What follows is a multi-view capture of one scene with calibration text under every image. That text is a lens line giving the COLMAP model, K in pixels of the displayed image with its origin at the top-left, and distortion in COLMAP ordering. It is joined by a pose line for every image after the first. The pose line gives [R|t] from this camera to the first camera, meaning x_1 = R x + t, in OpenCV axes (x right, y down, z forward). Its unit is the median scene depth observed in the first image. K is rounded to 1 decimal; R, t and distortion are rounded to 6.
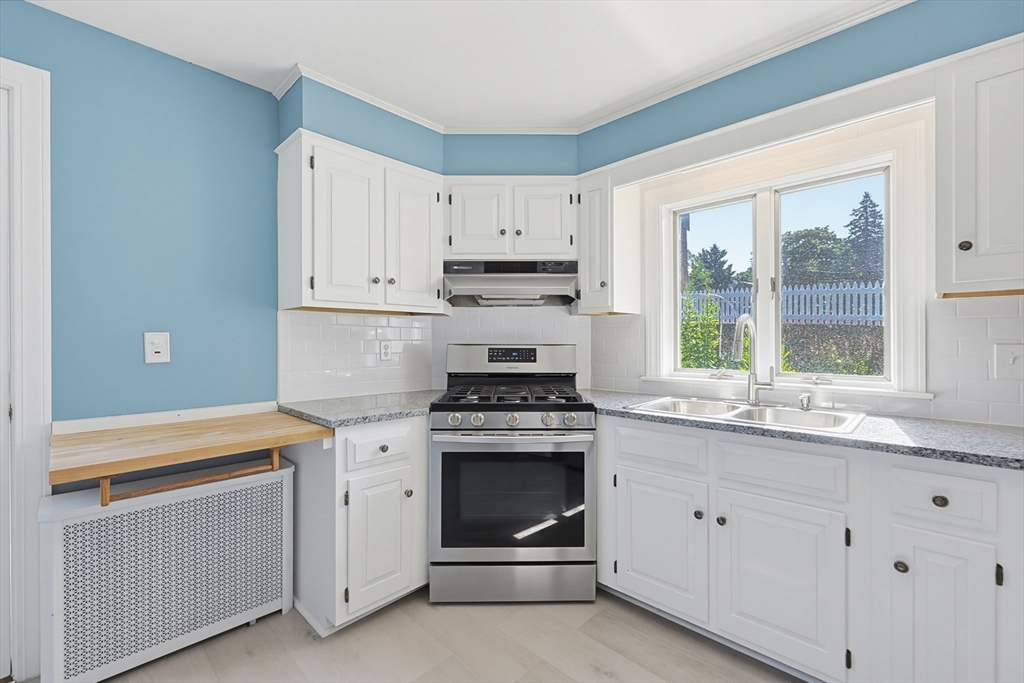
lens RADIAL K [[424.9, 0, 527.4], [0, 424.9, 341.3], [0, 0, 1]] dist [-0.001414, -0.000006]
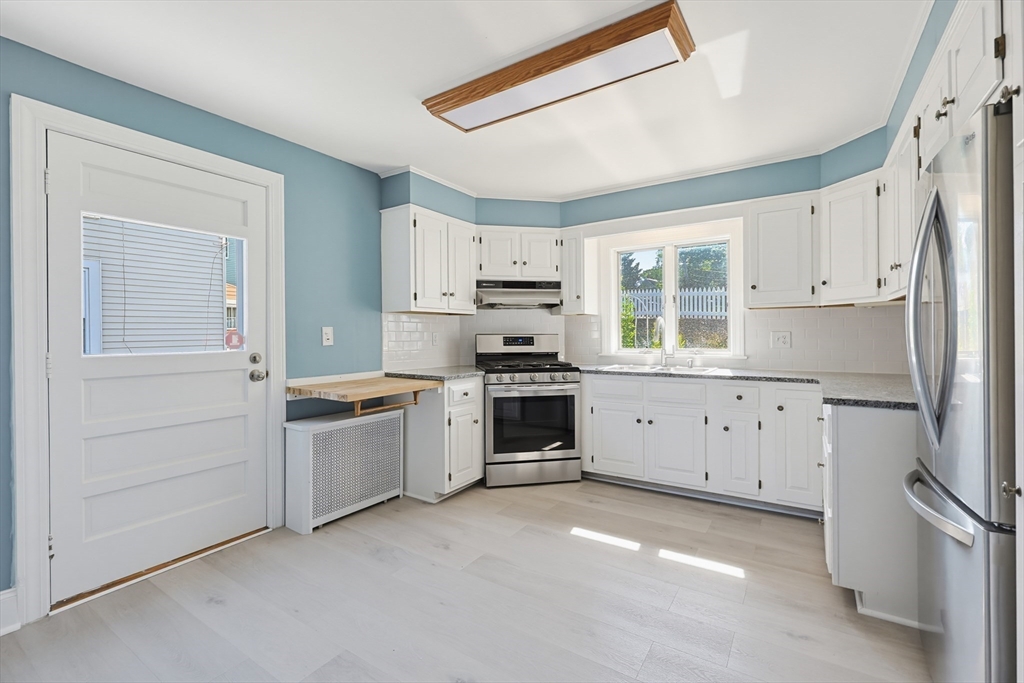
lens RADIAL K [[438.8, 0, 512.3], [0, 438.8, 334.8], [0, 0, 1]] dist [-0.001160, -0.000063]
pose [[0.985603, -0.005191, 0.168998, -0.362423], [0.005169, 0.999986, 0.000571, 0.009668], [-0.168998, 0.000311, 0.985616, -0.630606]]
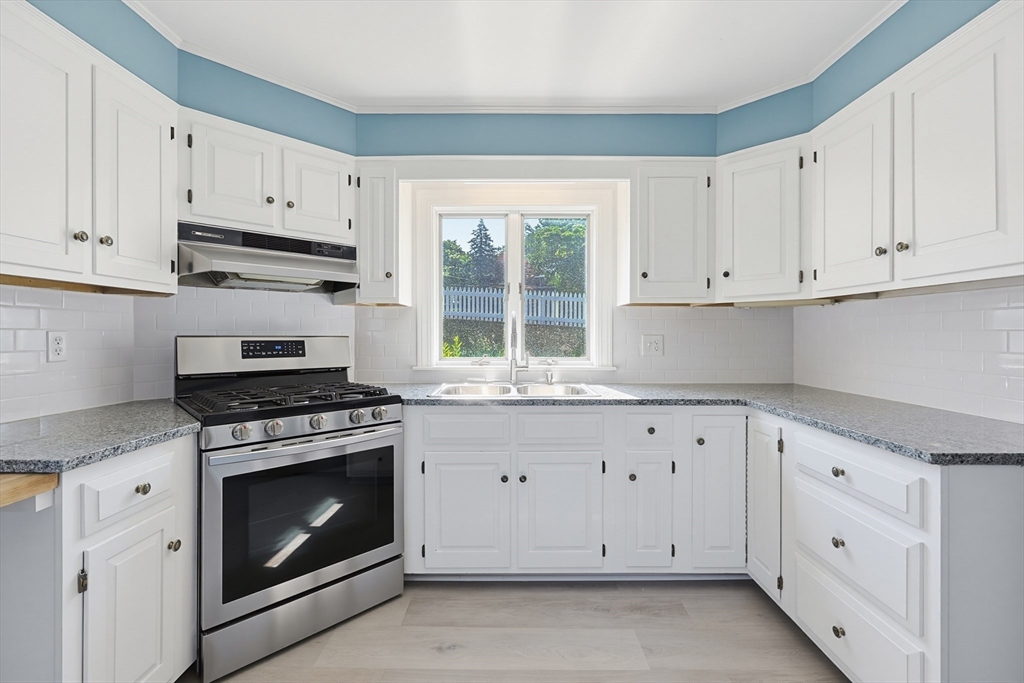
lens RADIAL K [[426.5, 0, 497.5], [0, 426.5, 333.6], [0, 0, 1]] dist [-0.001996, -0.000006]
pose [[0.741973, 0.002623, 0.670425, -0.299891], [-0.001902, 0.999997, -0.001808, 0.003458], [-0.670427, 0.000066, 0.741975, 0.093961]]
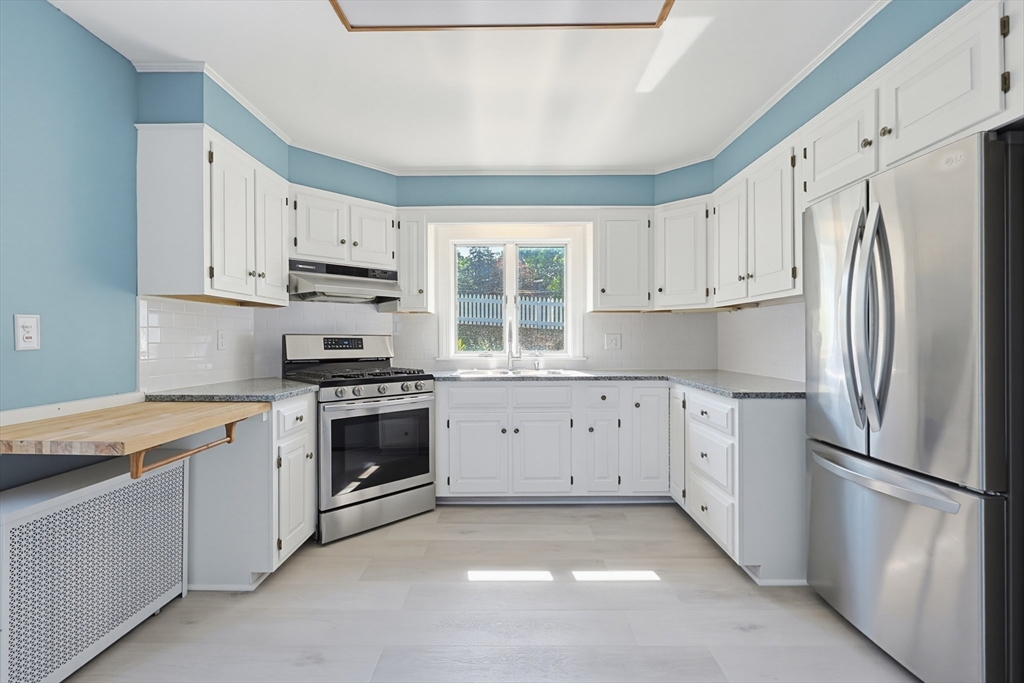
lens RADIAL K [[442.6, 0, 495.6], [0, 442.6, 339.5], [0, 0, 1]] dist [0.000035, 0.000085]
pose [[0.742930, -0.000610, 0.669368, -0.611199], [0.001733, 0.999998, -0.001012, 0.025508], [-0.669366, 0.001912, 0.742930, -0.239259]]
